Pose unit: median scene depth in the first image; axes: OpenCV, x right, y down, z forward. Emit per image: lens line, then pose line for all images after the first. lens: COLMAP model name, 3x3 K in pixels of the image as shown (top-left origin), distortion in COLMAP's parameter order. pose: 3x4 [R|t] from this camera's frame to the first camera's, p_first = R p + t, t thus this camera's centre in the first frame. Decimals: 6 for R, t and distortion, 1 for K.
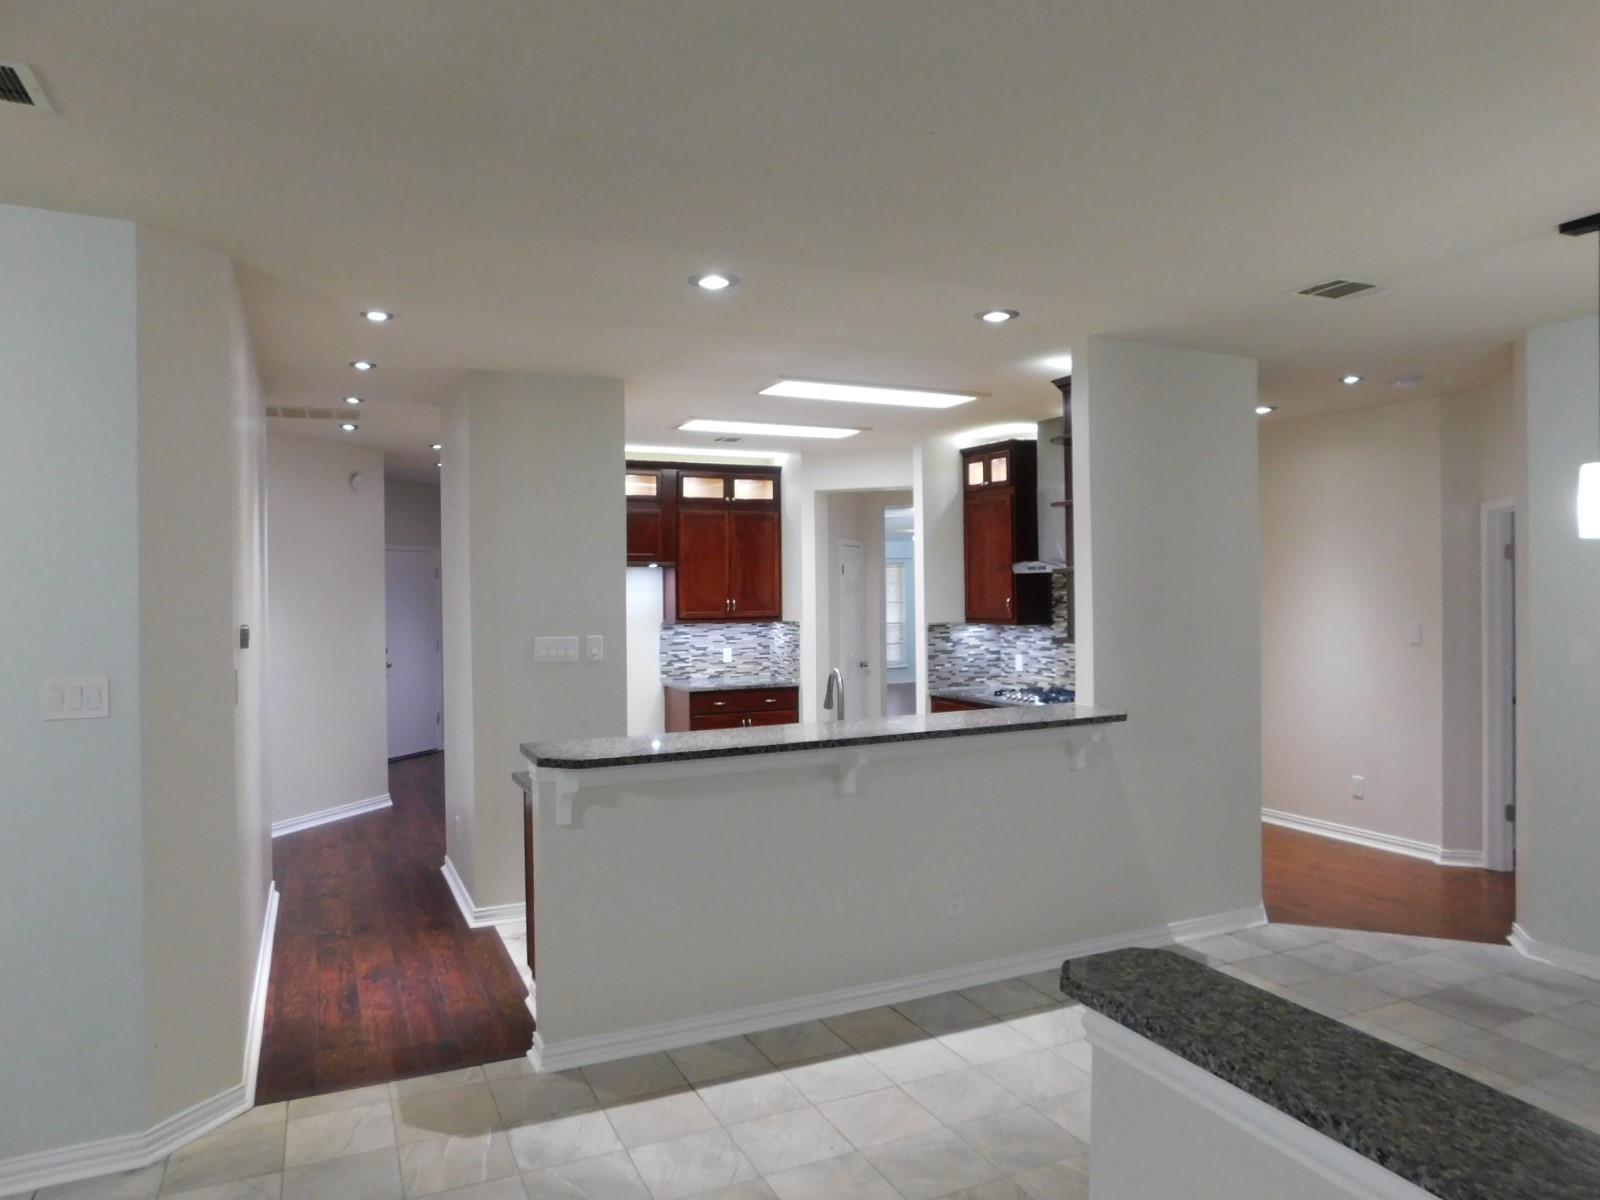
lens RADIAL K [[1062.1, 0, 793.6], [0, 1062.1, 598.4], [0, 0, 1]] dist [-0.036389, 0.004205]
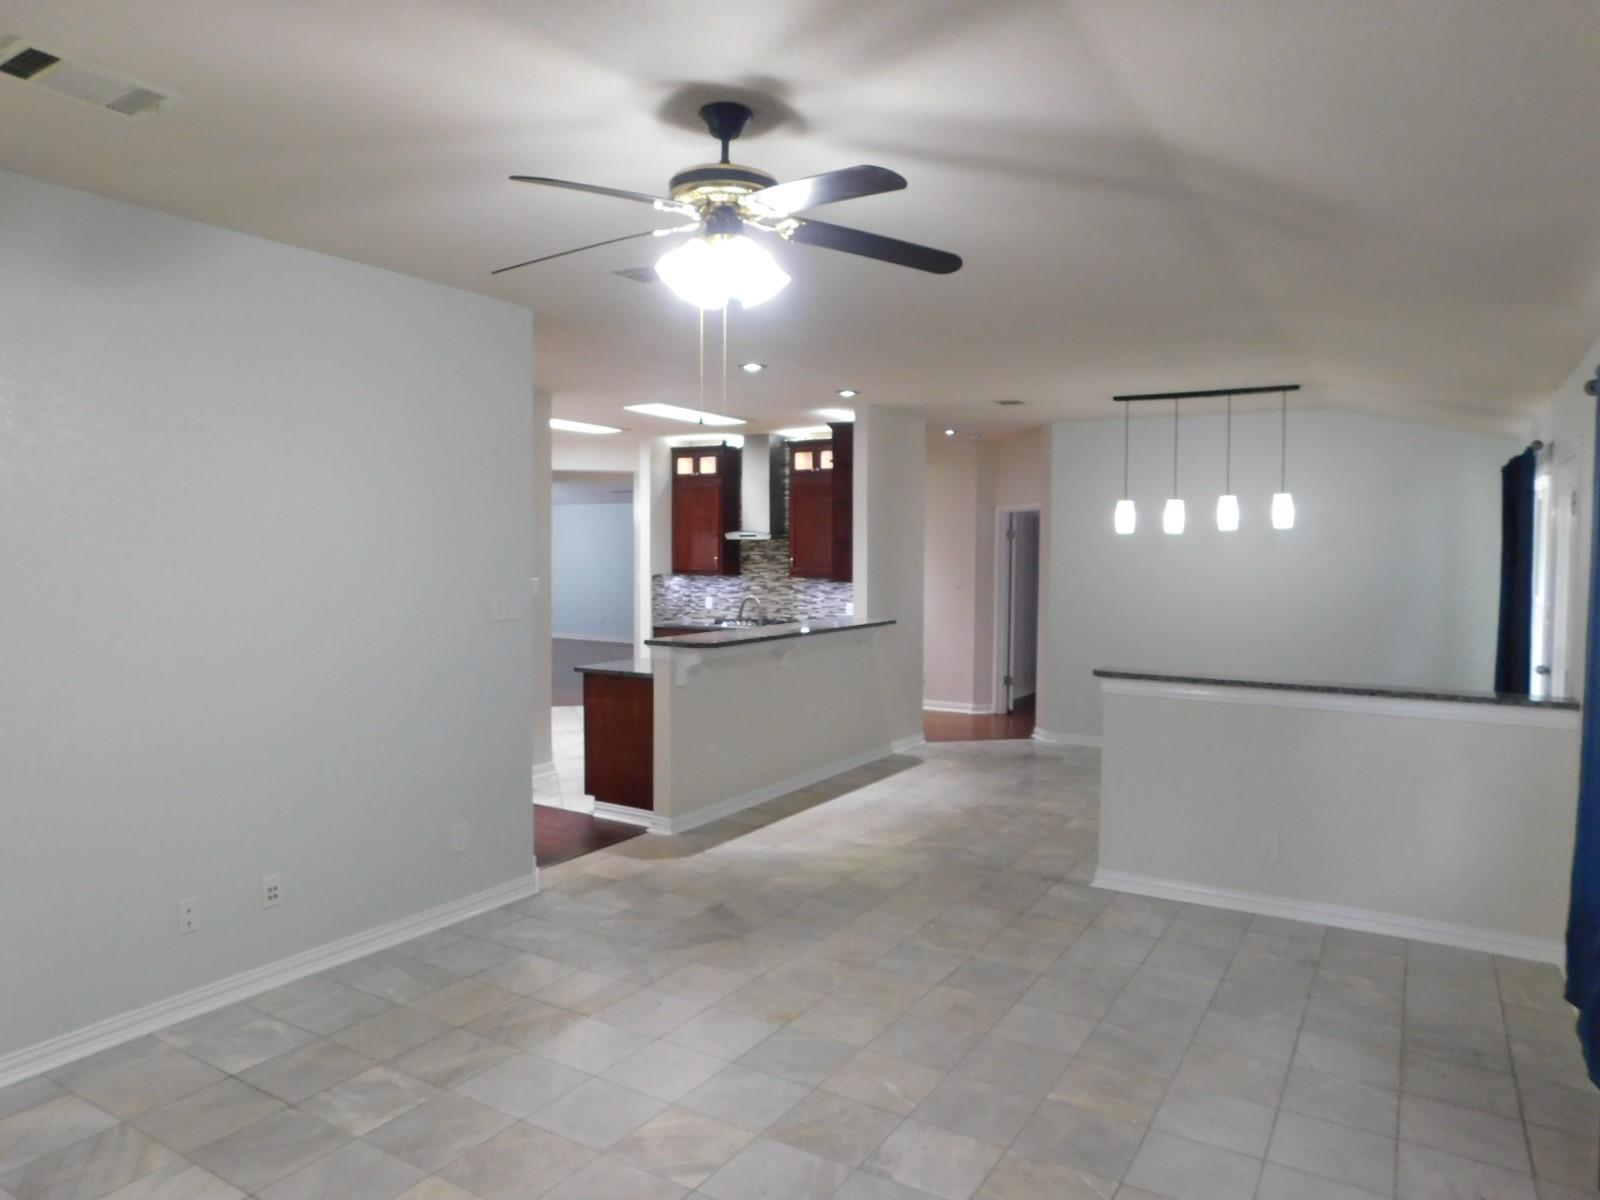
lens RADIAL K [[1062.1, 0, 793.6], [0, 1062.1, 598.4], [0, 0, 1]] dist [-0.036389, 0.004205]
pose [[0.832092, -0.007172, 0.554592, -0.462219], [-0.011533, 0.999476, 0.030229, 0.010894], [-0.554518, -0.031549, 0.831573, -0.224969]]
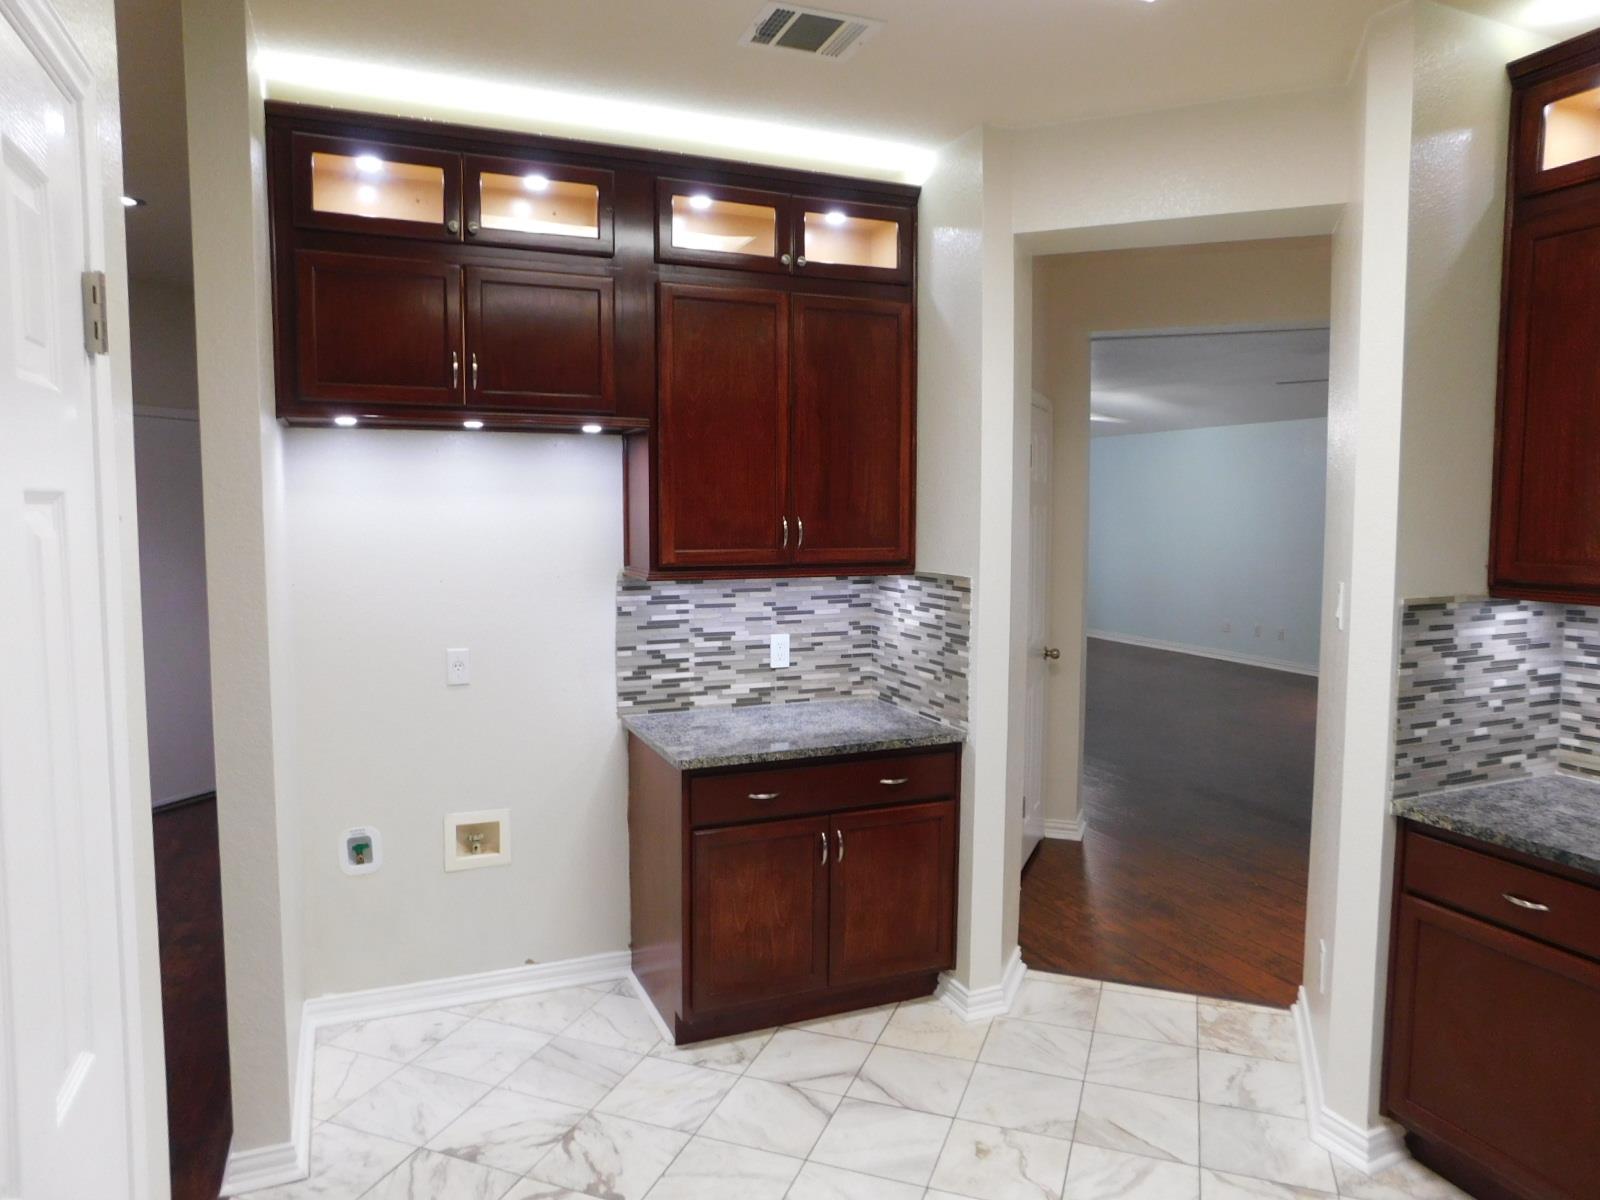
lens RADIAL K [[1062.1, 0, 793.6], [0, 1062.1, 598.4], [0, 0, 1]] dist [-0.036389, 0.004205]
pose [[0.999511, 0.012579, -0.028618, -0.050512], [-0.010326, 0.996934, 0.077562, -0.000174], [0.029506, -0.077228, 0.996577, 0.651526]]
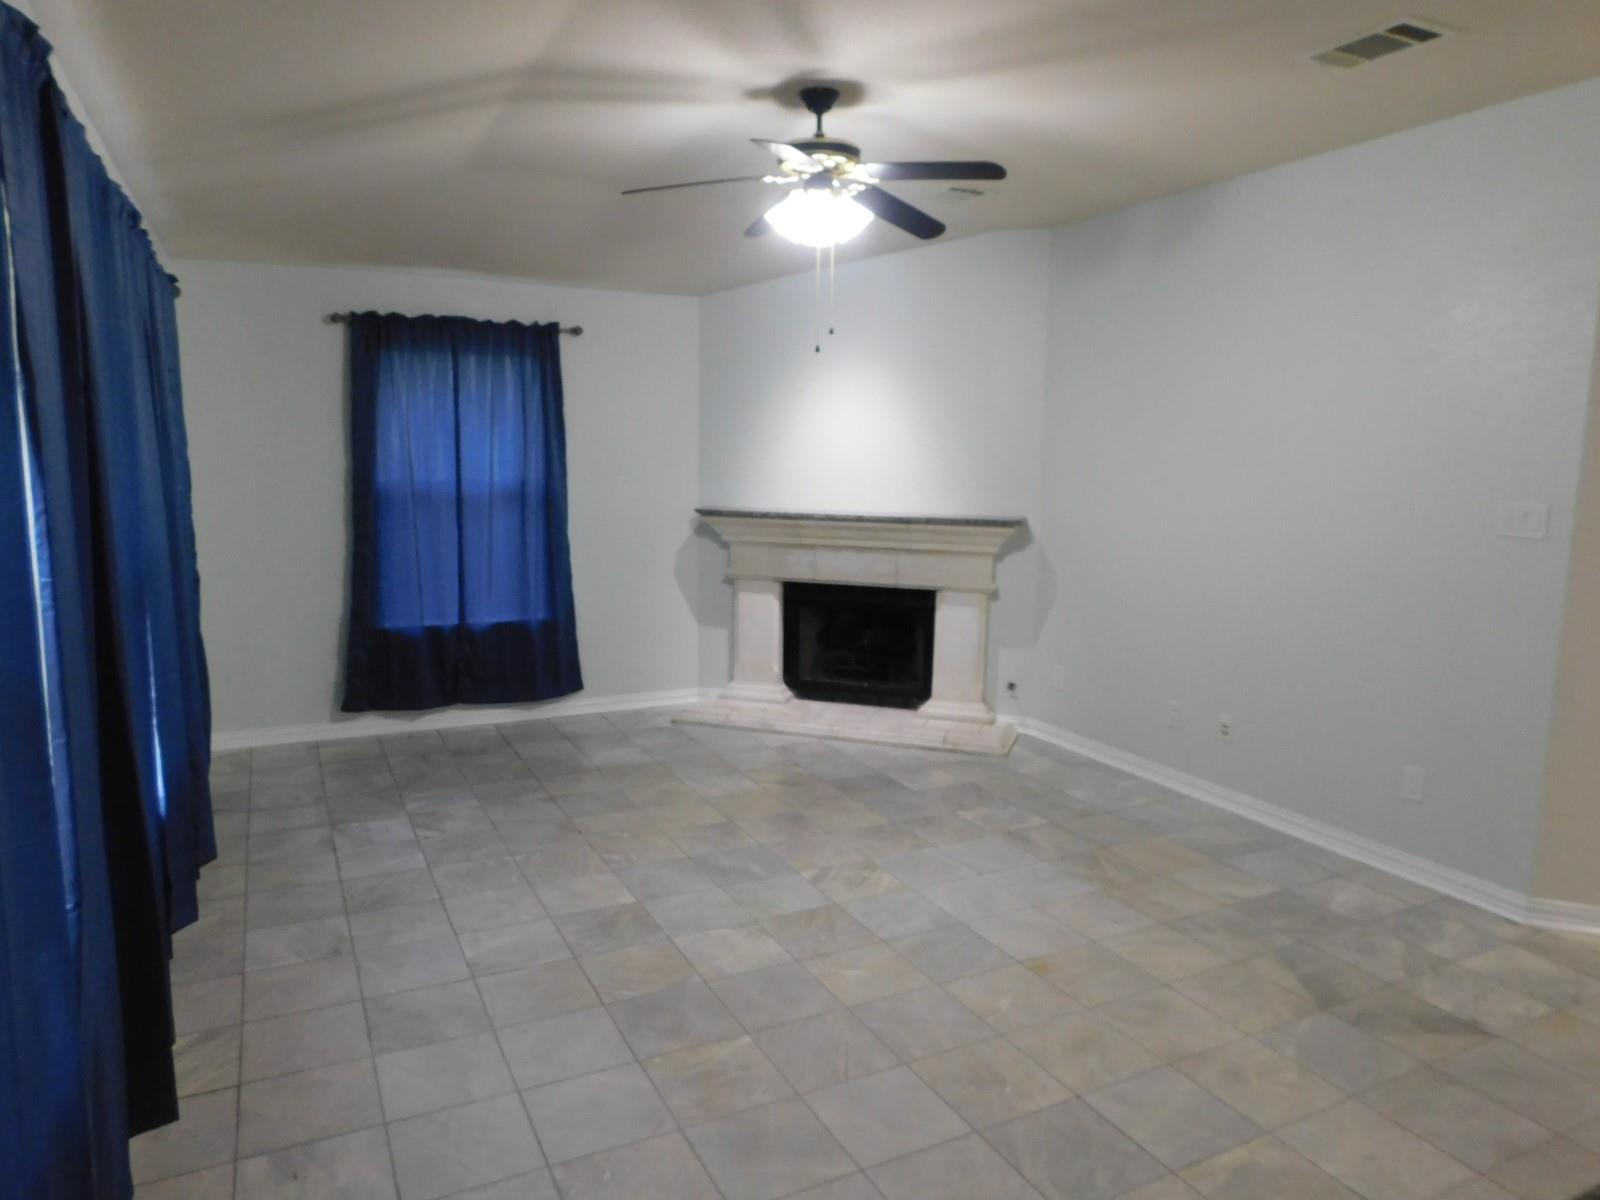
lens RADIAL K [[1062.1, 0, 793.6], [0, 1062.1, 598.4], [0, 0, 1]] dist [-0.036389, 0.004205]
pose [[0.020621, 0.145043, -0.989210, 0.179346], [-0.021928, 0.989248, 0.144591, 0.012307], [0.999547, 0.018710, 0.023580, 0.055720]]
